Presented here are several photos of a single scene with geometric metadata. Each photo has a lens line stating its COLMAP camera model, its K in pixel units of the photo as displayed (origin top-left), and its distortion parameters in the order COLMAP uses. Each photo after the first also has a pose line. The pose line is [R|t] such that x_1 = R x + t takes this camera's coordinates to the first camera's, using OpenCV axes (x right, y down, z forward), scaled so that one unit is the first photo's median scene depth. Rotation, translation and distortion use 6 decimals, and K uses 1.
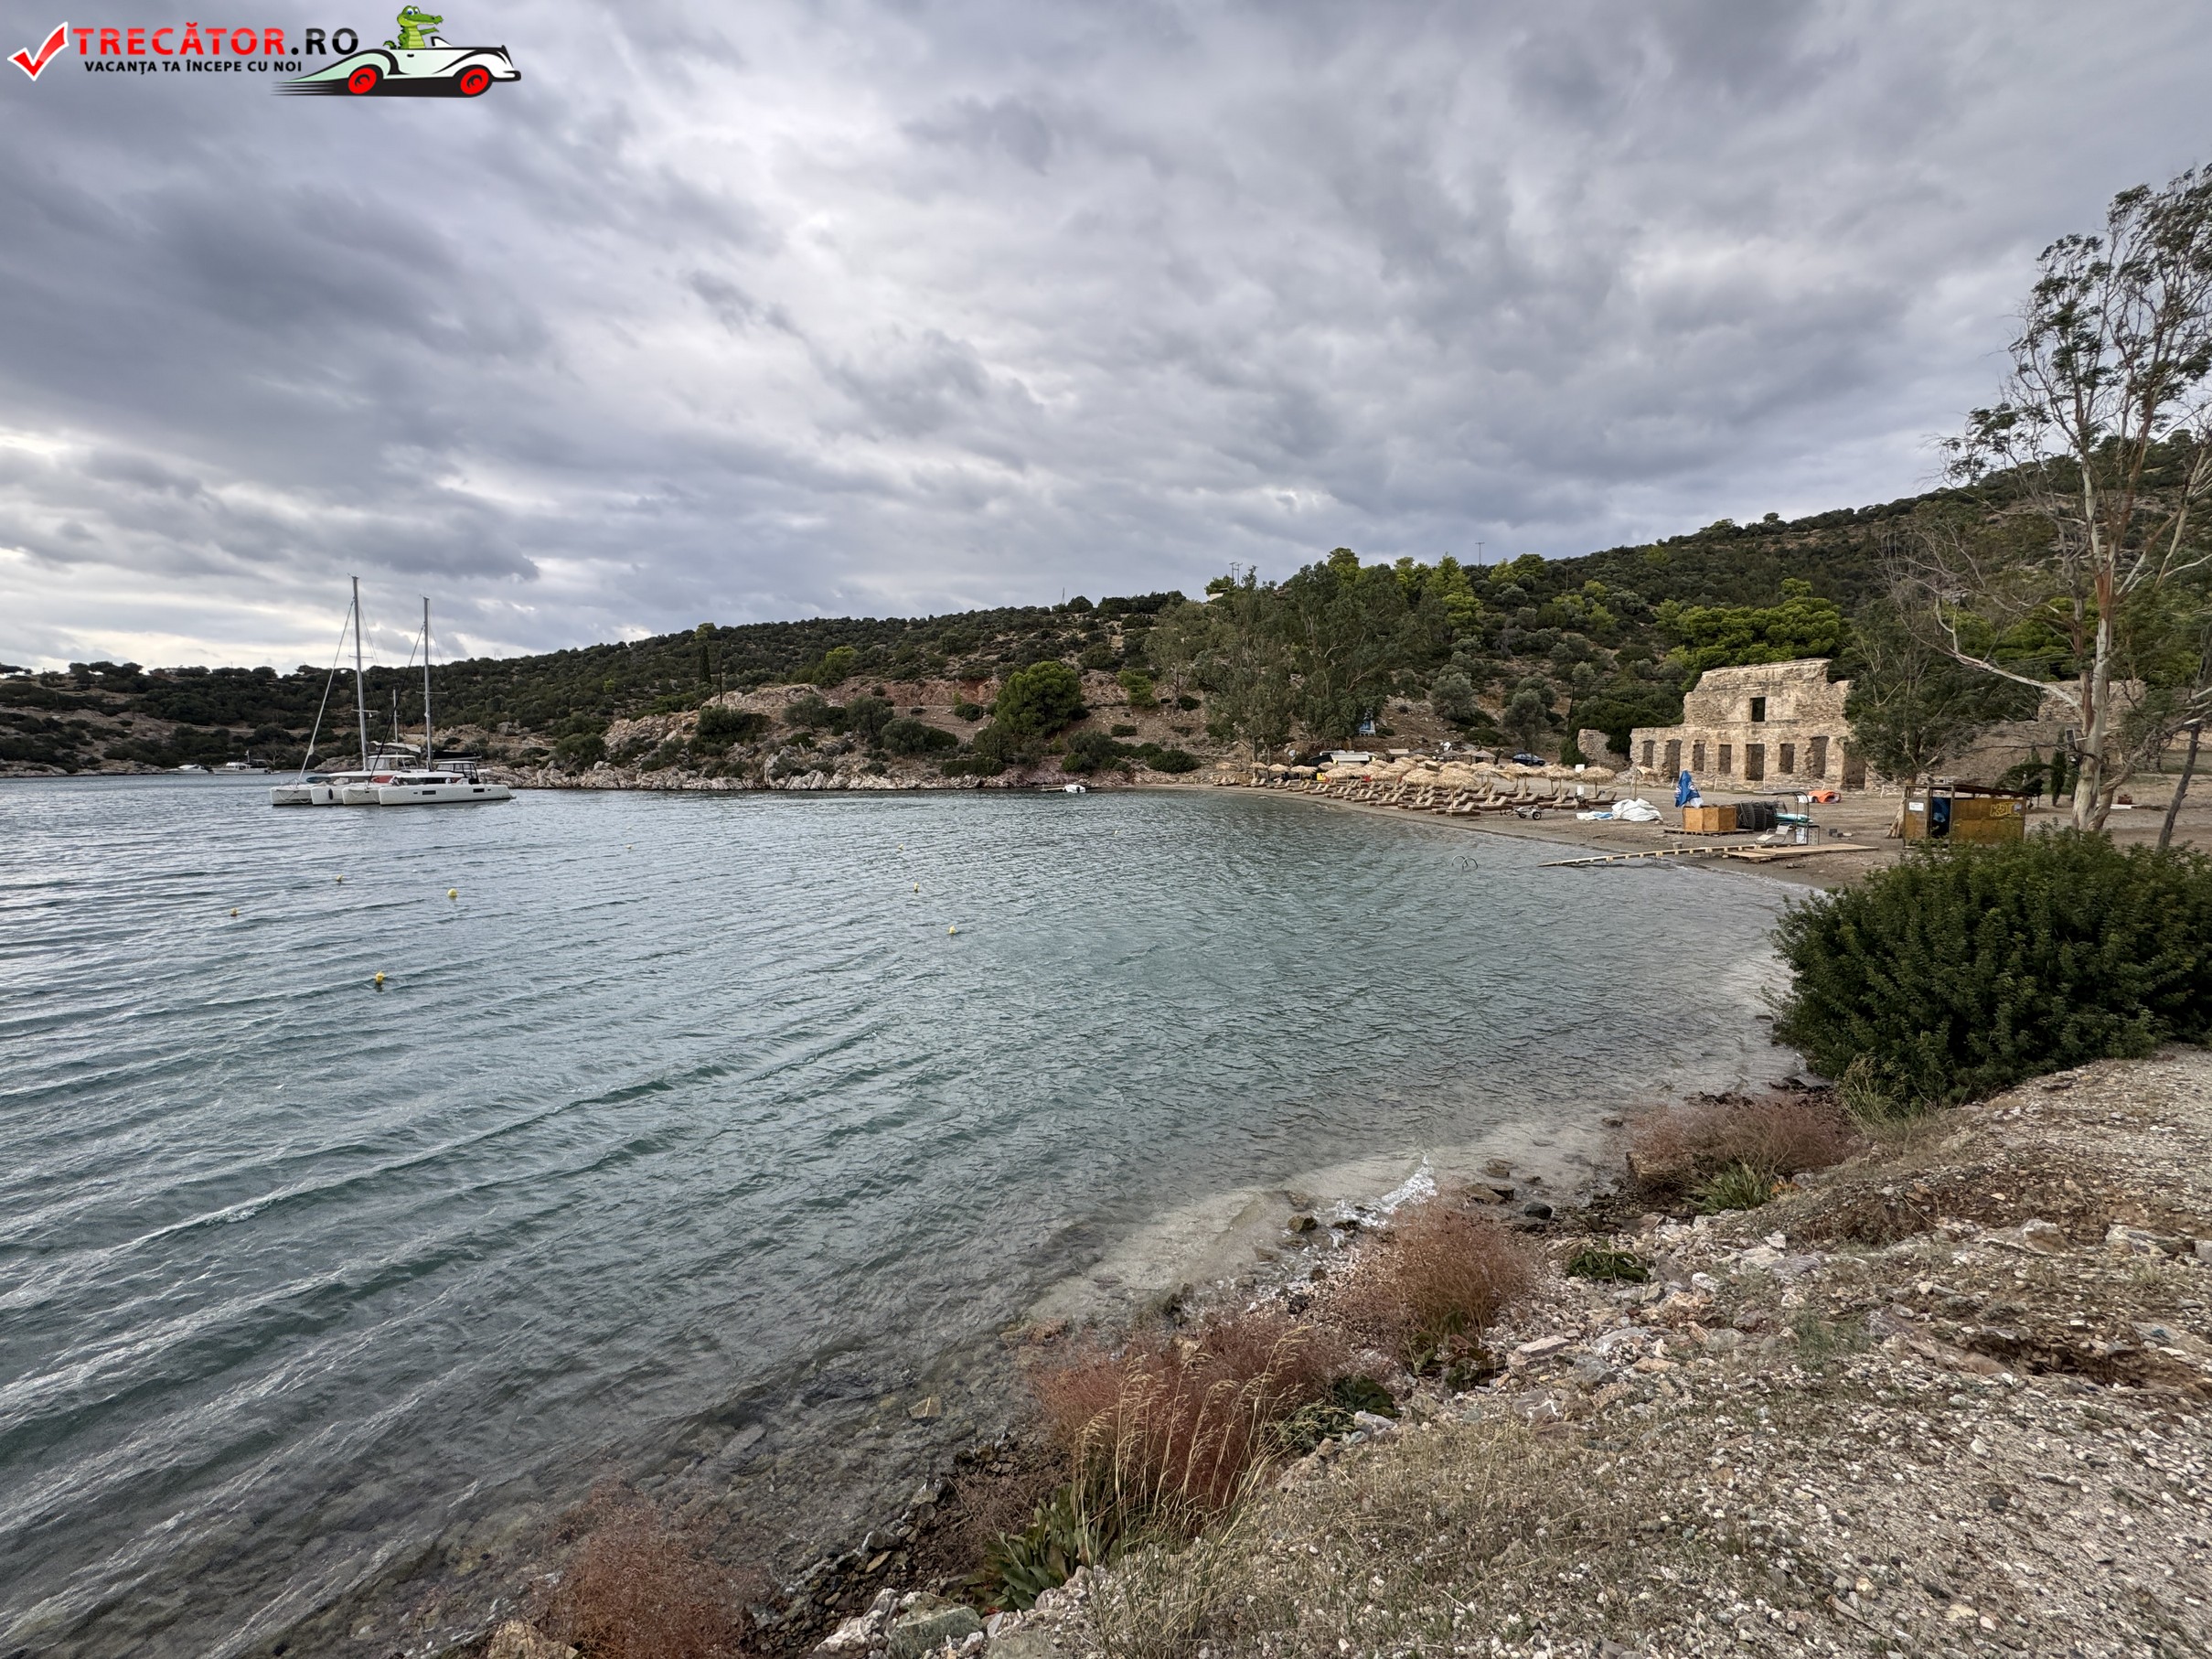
lens RADIAL K [[882.8, 0, 1105.8], [0, 882.8, 823.0], [0, 0, 1]] dist [0.000026, -0.000368]
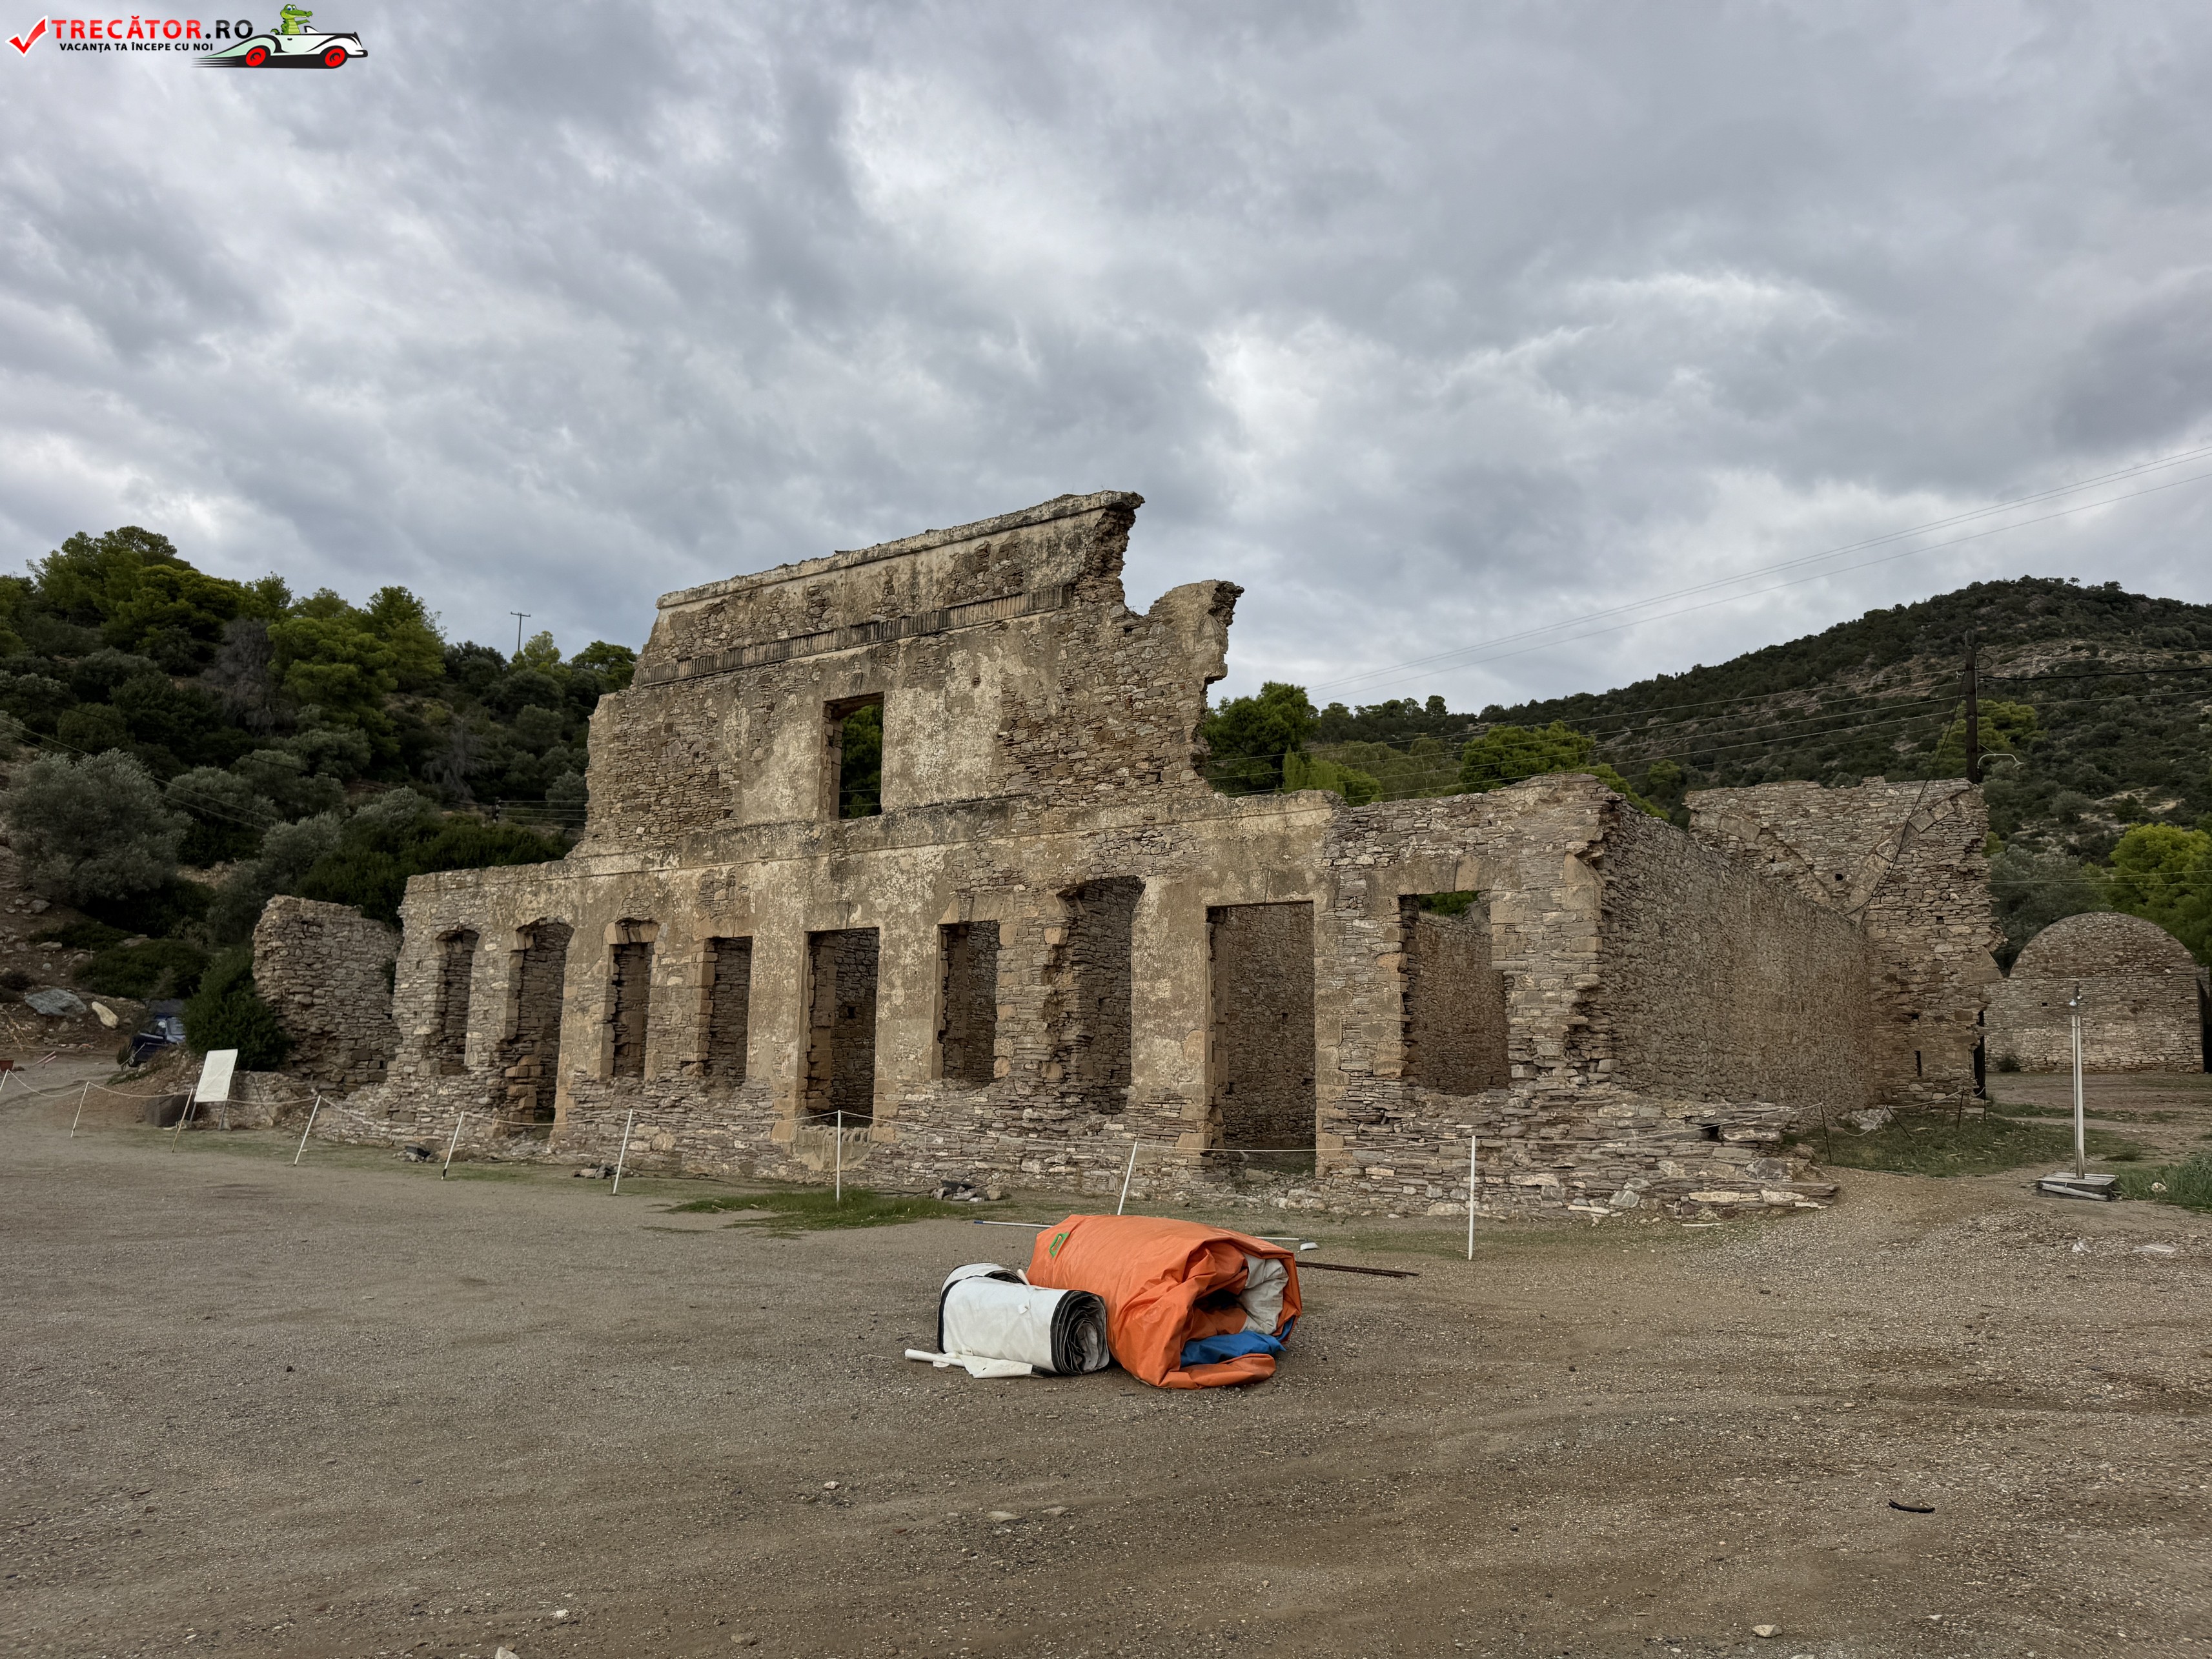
lens RADIAL K [[1552.4, 0, 1113.9], [0, 1552.4, 830.3], [0, 0, 1]] dist [0.167793, -0.305526]
pose [[0.770685, 0.127031, 0.624426, 0.364133], [0.023983, 0.973451, -0.227636, -0.020284], [-0.636765, 0.190412, 0.747177, 0.452432]]
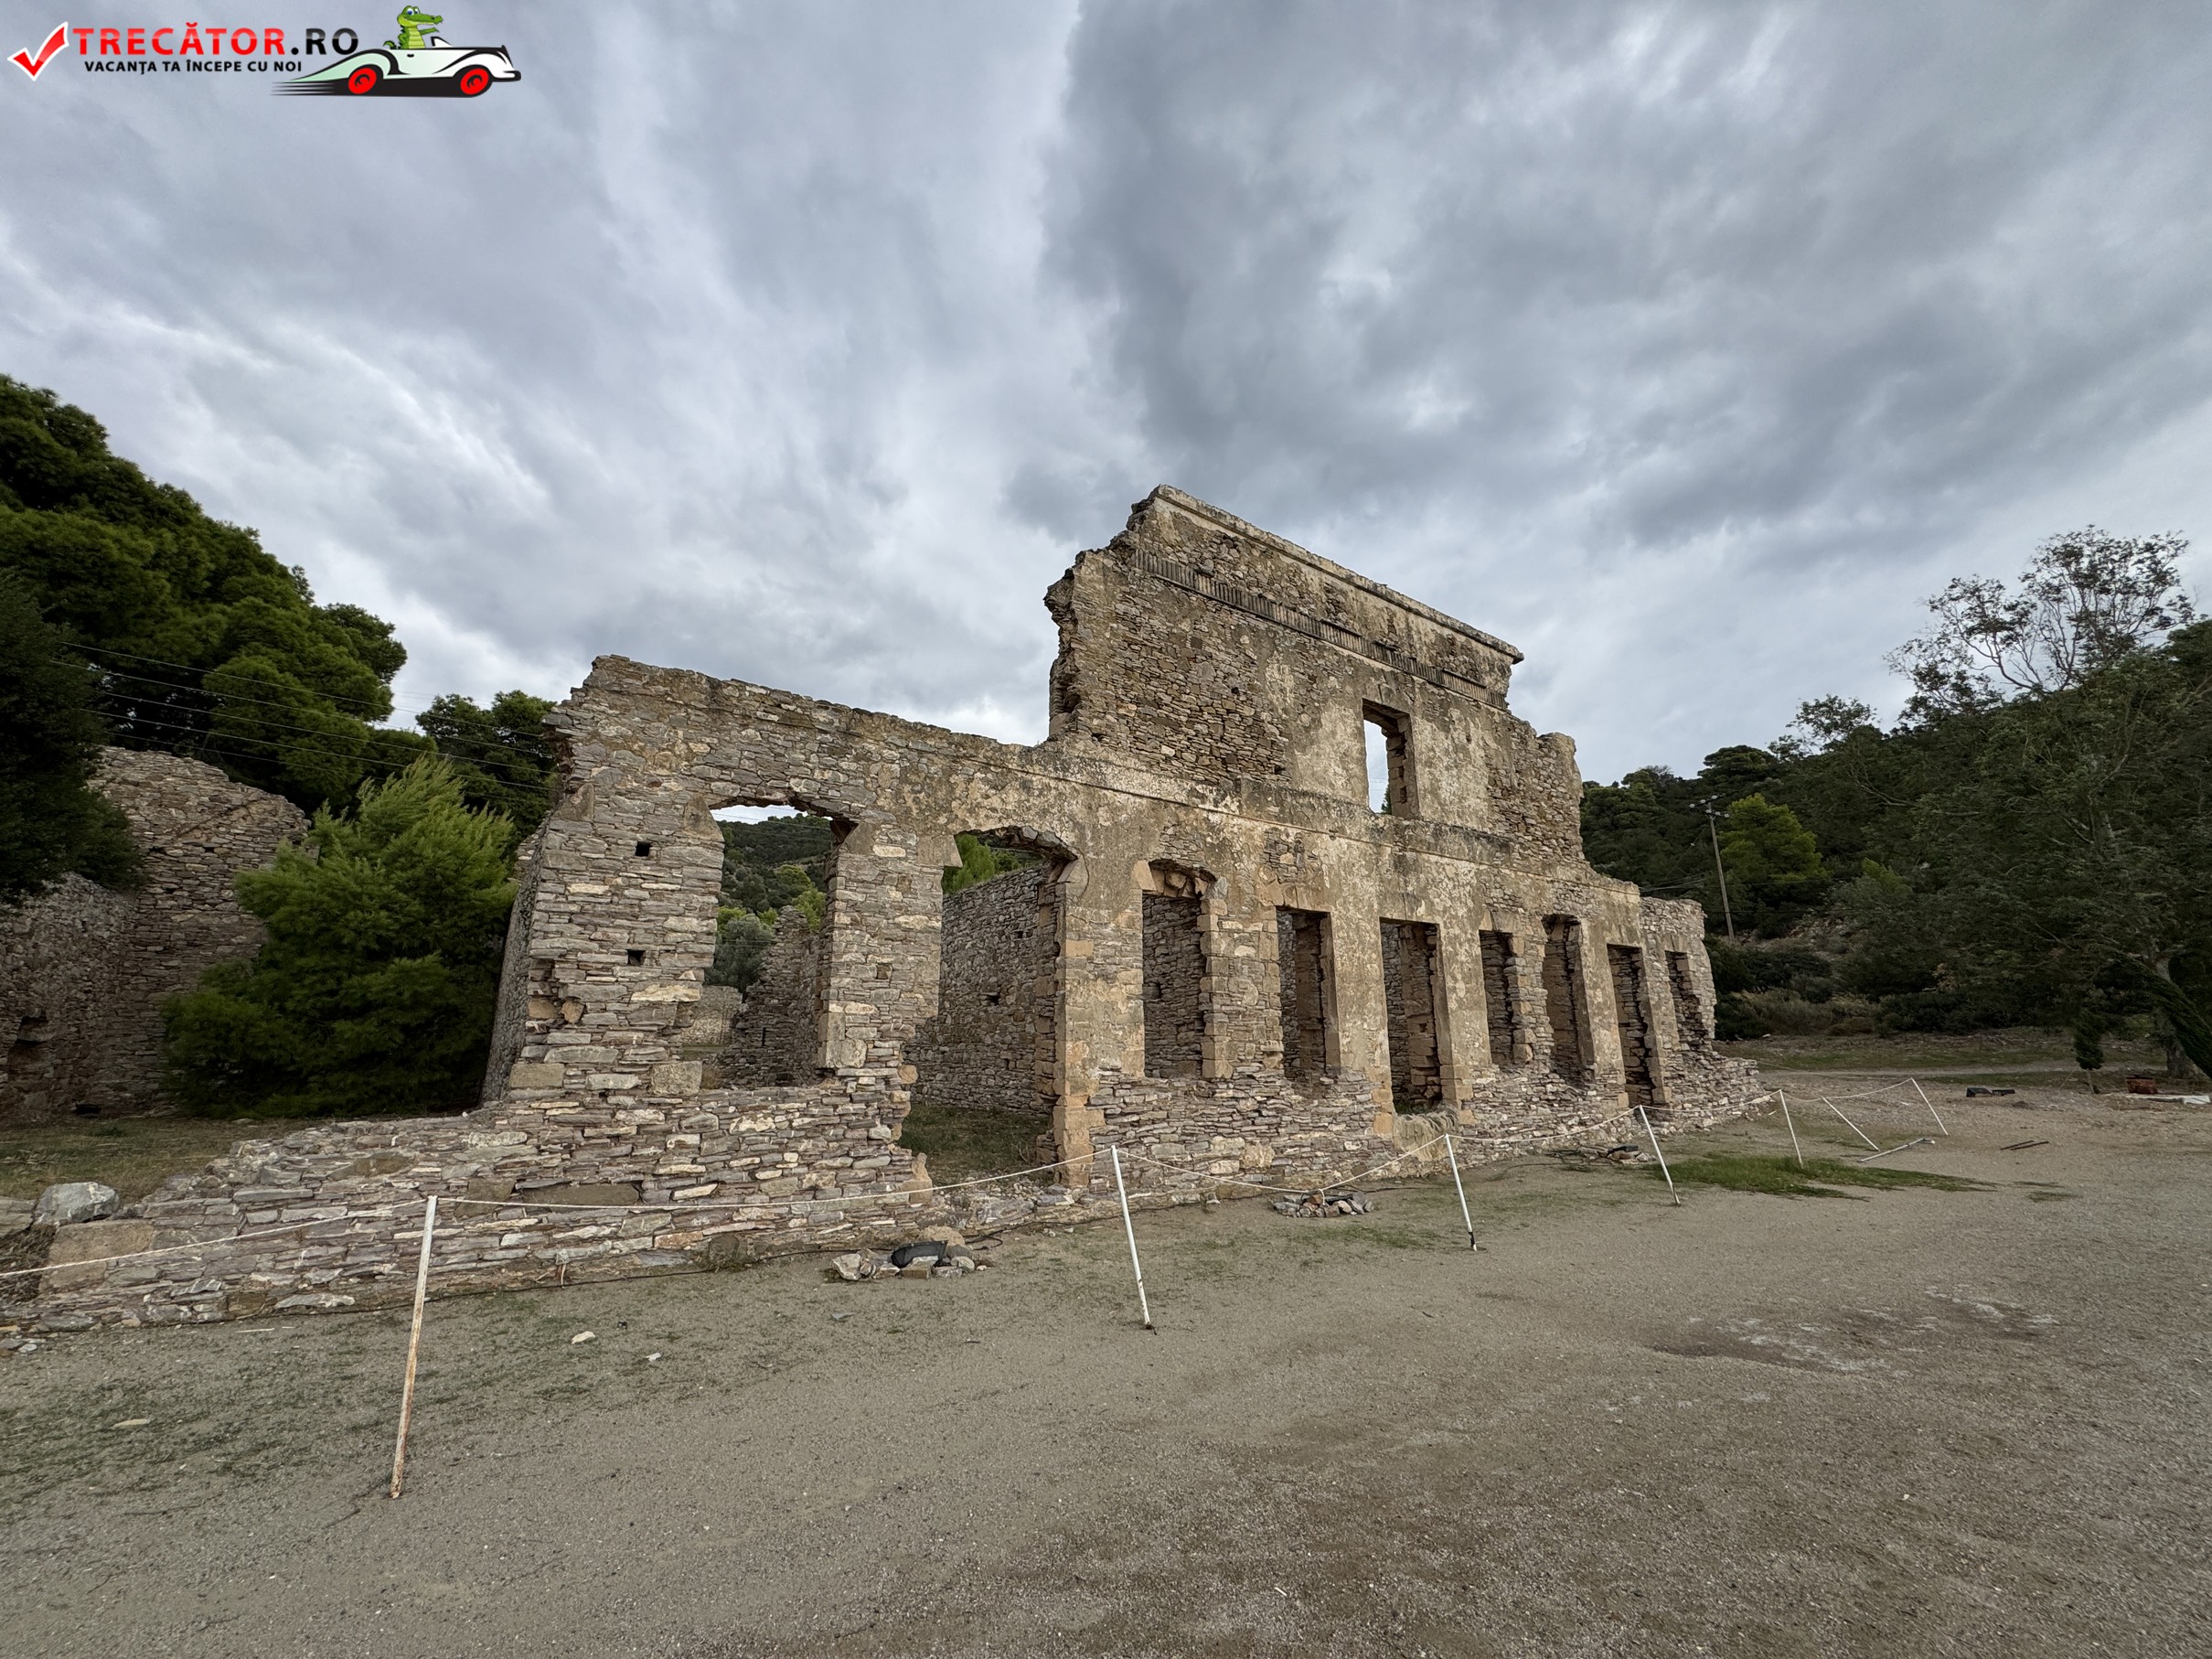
lens RADIAL K [[882.8, 0, 1105.8], [0, 882.8, 823.0], [0, 0, 1]] dist [0.000026, -0.000368]
pose [[-0.345425, 0.251238, 0.904191, 0.368228], [0.091353, 0.967924, -0.234048, -0.045294], [-0.933990, 0.001755, -0.357296, 0.731727]]
